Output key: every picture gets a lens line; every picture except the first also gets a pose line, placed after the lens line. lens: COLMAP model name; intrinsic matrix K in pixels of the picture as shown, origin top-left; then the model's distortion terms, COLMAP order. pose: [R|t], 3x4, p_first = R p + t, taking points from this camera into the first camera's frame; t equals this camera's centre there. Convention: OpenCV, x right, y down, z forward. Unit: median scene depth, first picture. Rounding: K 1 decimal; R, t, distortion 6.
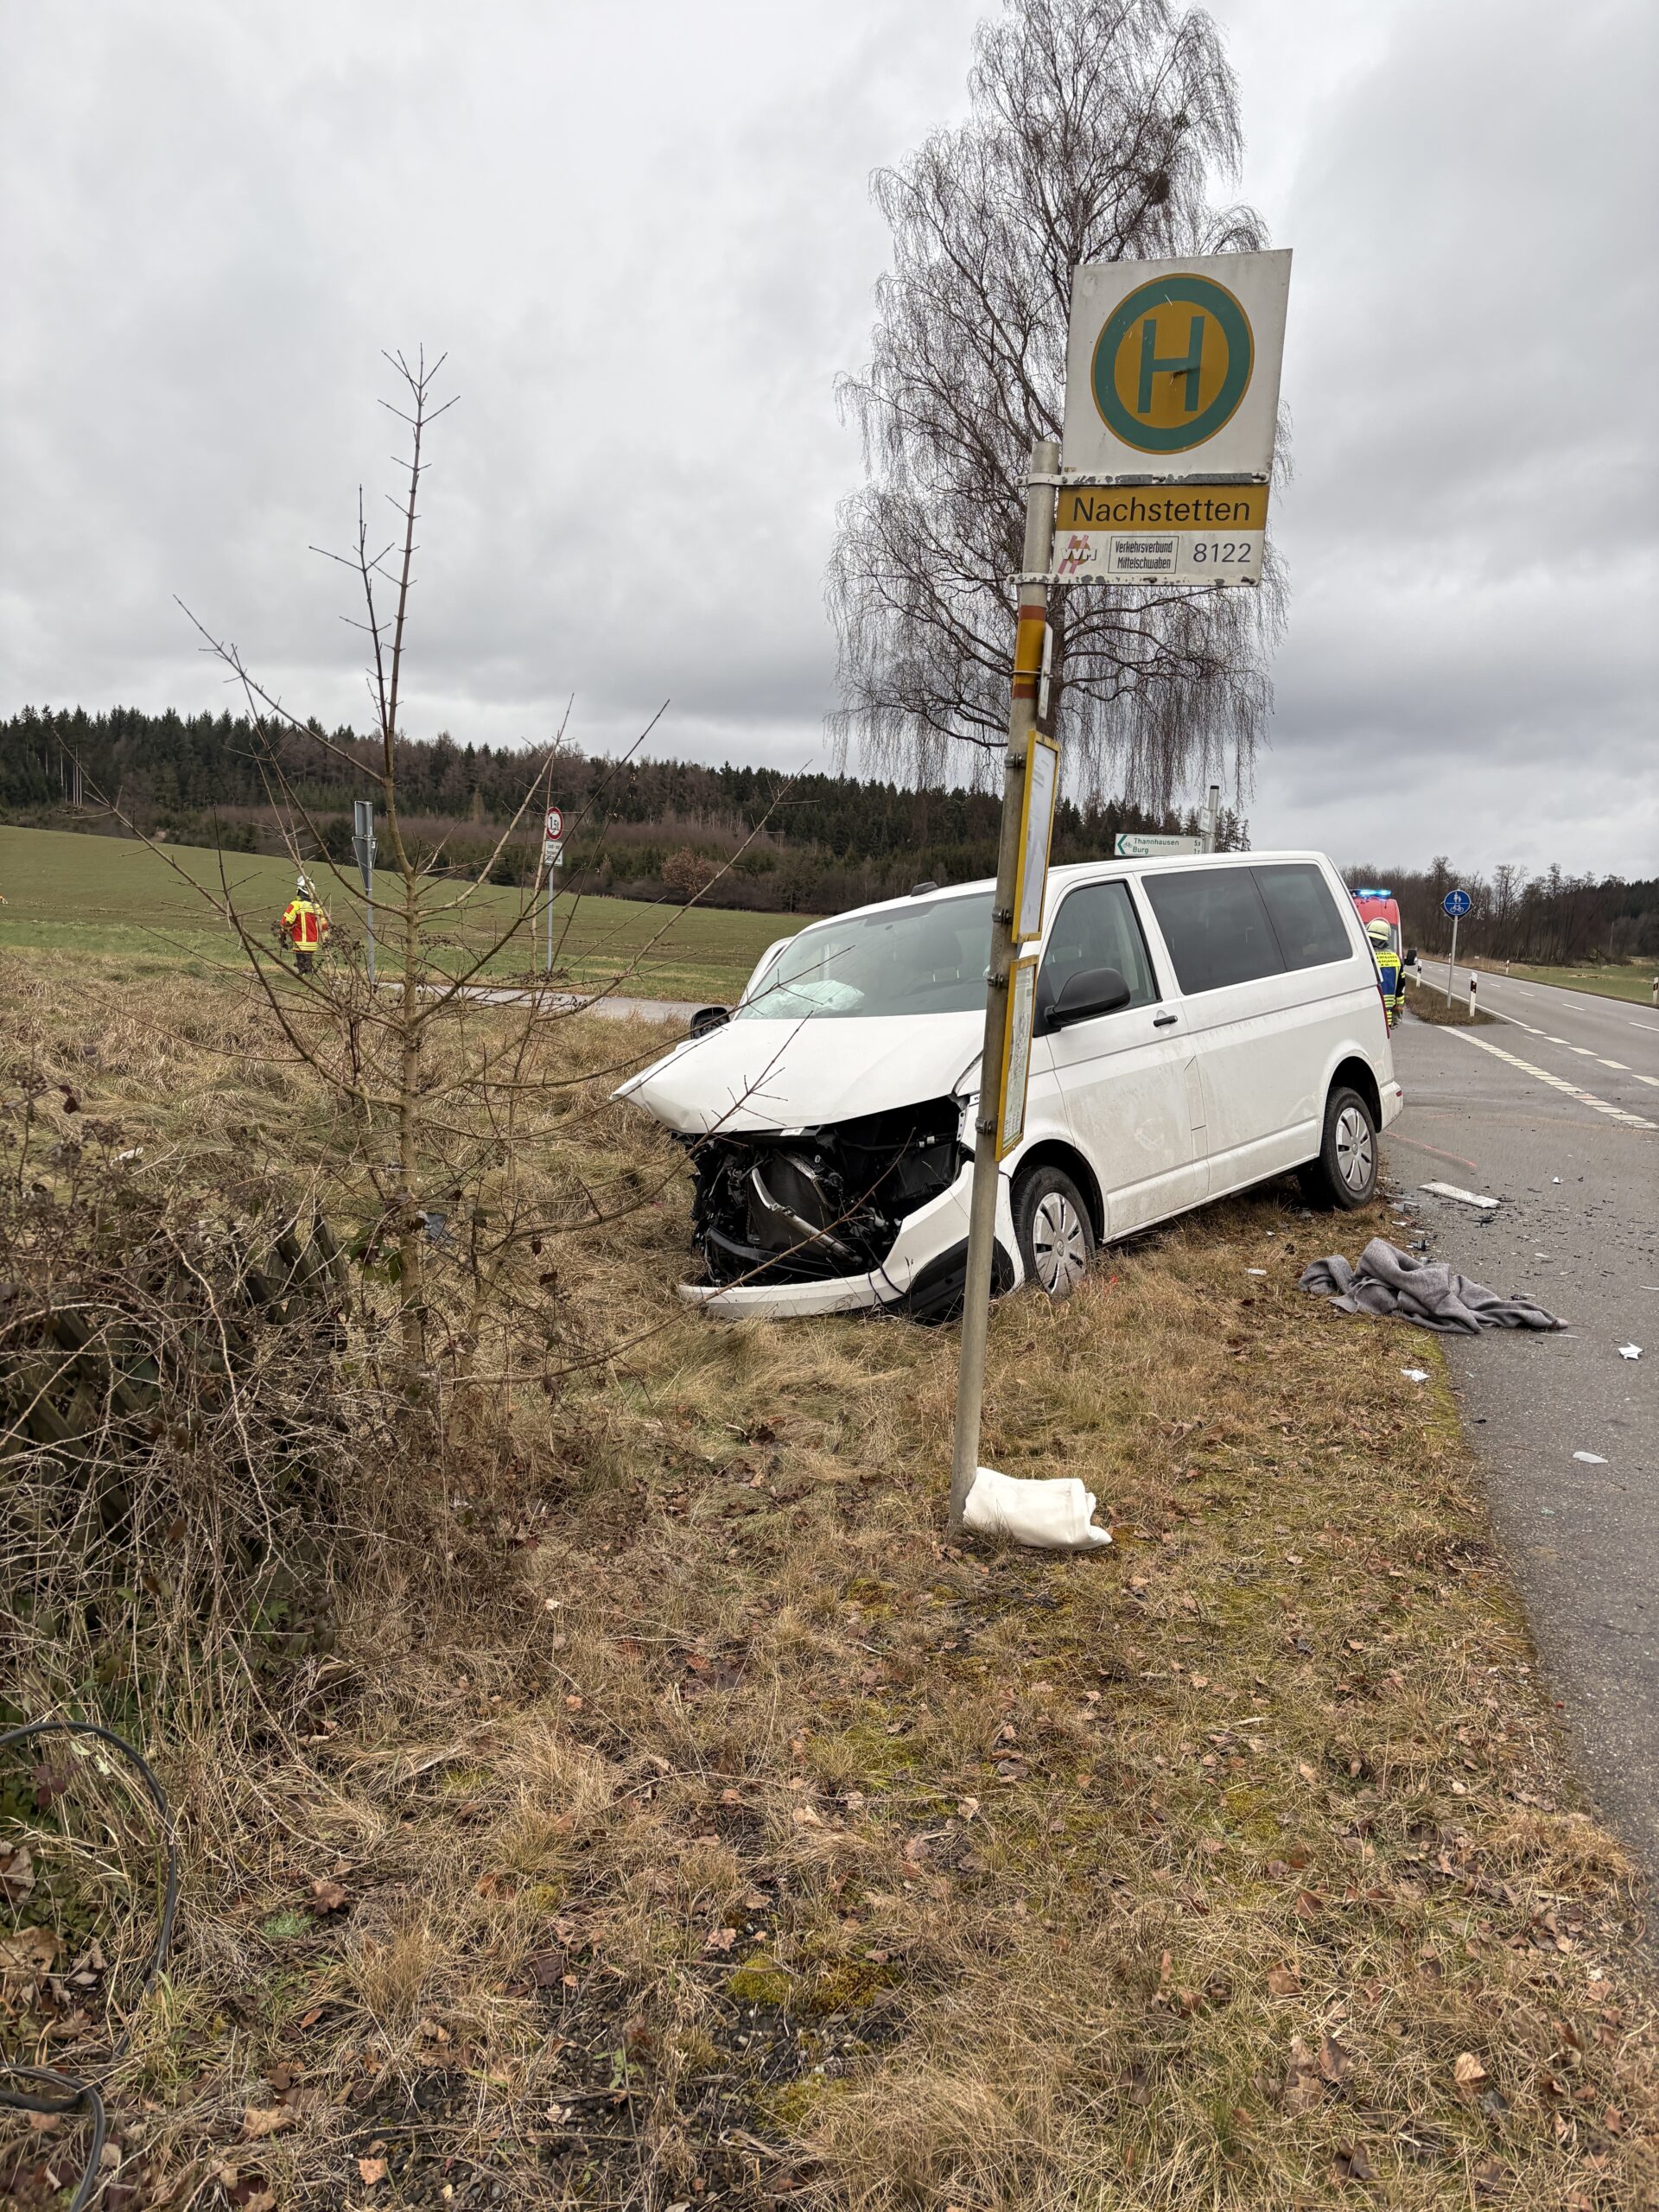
lens RADIAL K [[1657.3, 0, 829.5], [0, 1657.3, 1106.0], [0, 0, 1]] dist [0.028509, -0.005973]
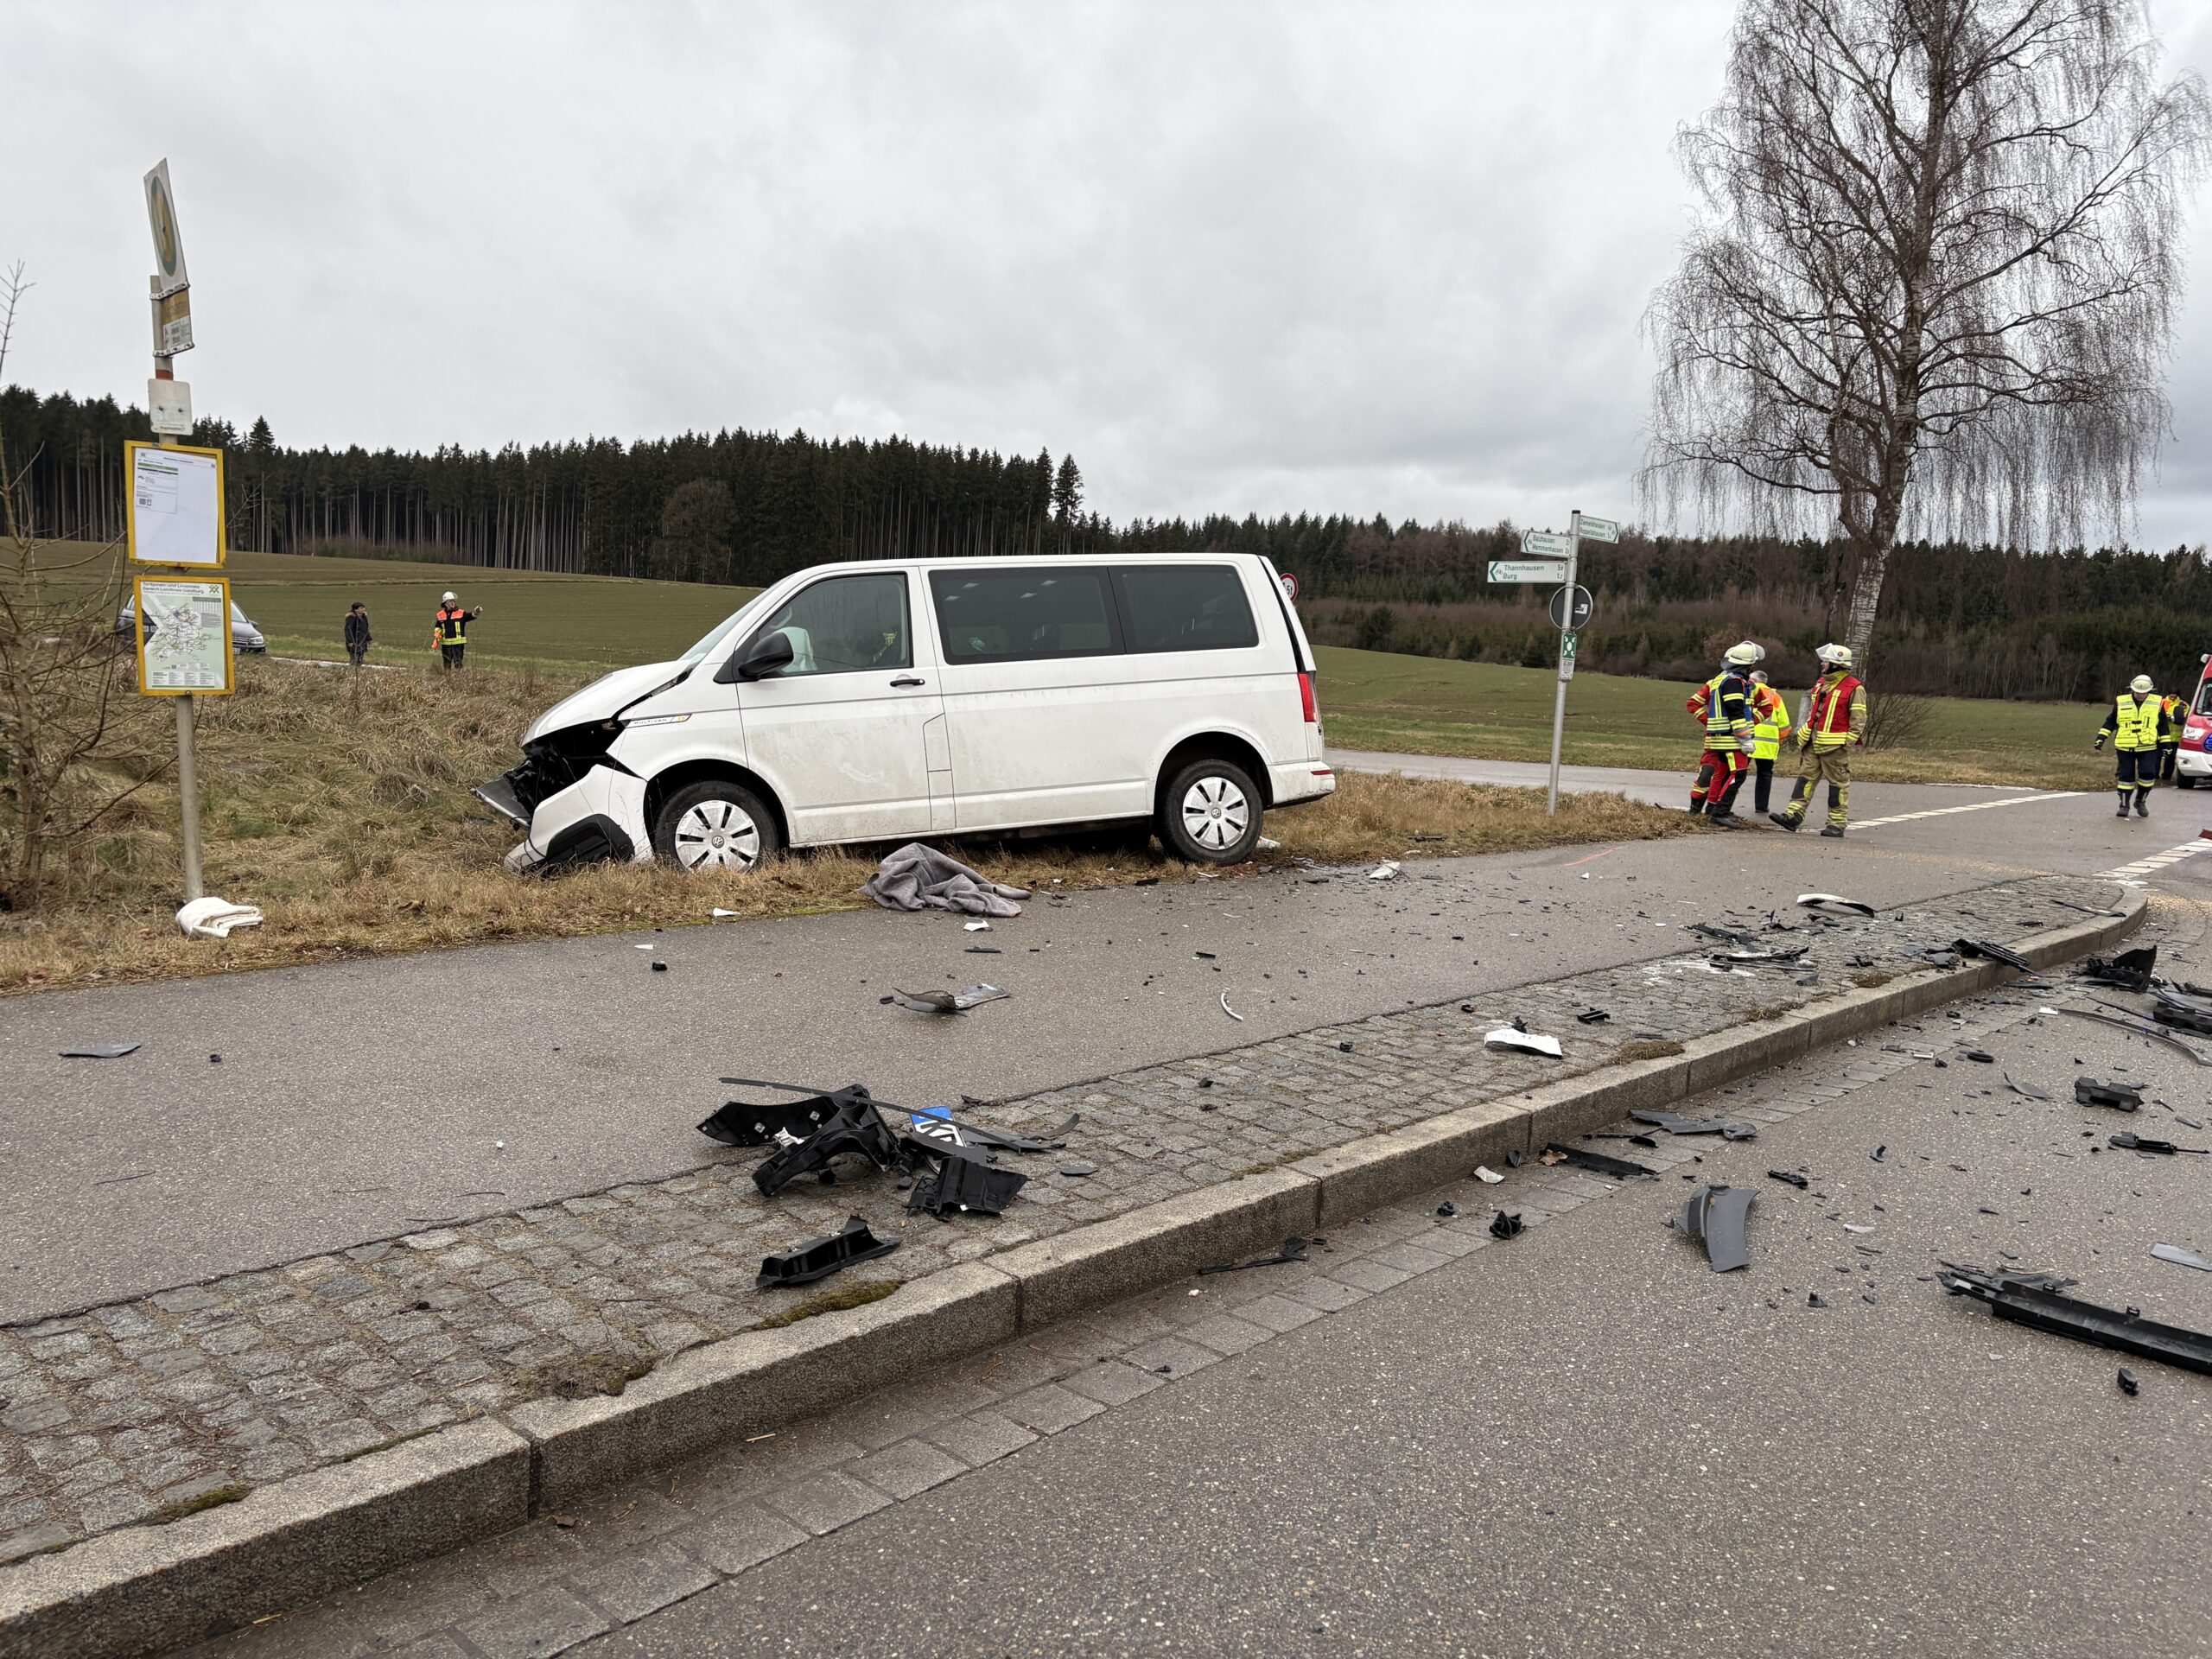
lens RADIAL K [[1657.3, 0, 1106.0], [0, 1657.3, 829.5], [0, 0, 1]] dist [0.028509, -0.005973]
pose [[0.869202, 0.036945, -0.493075, 0.761016], [-0.057096, 0.998034, -0.025869, 0.065974], [0.491150, 0.050638, 0.869602, -0.001954]]
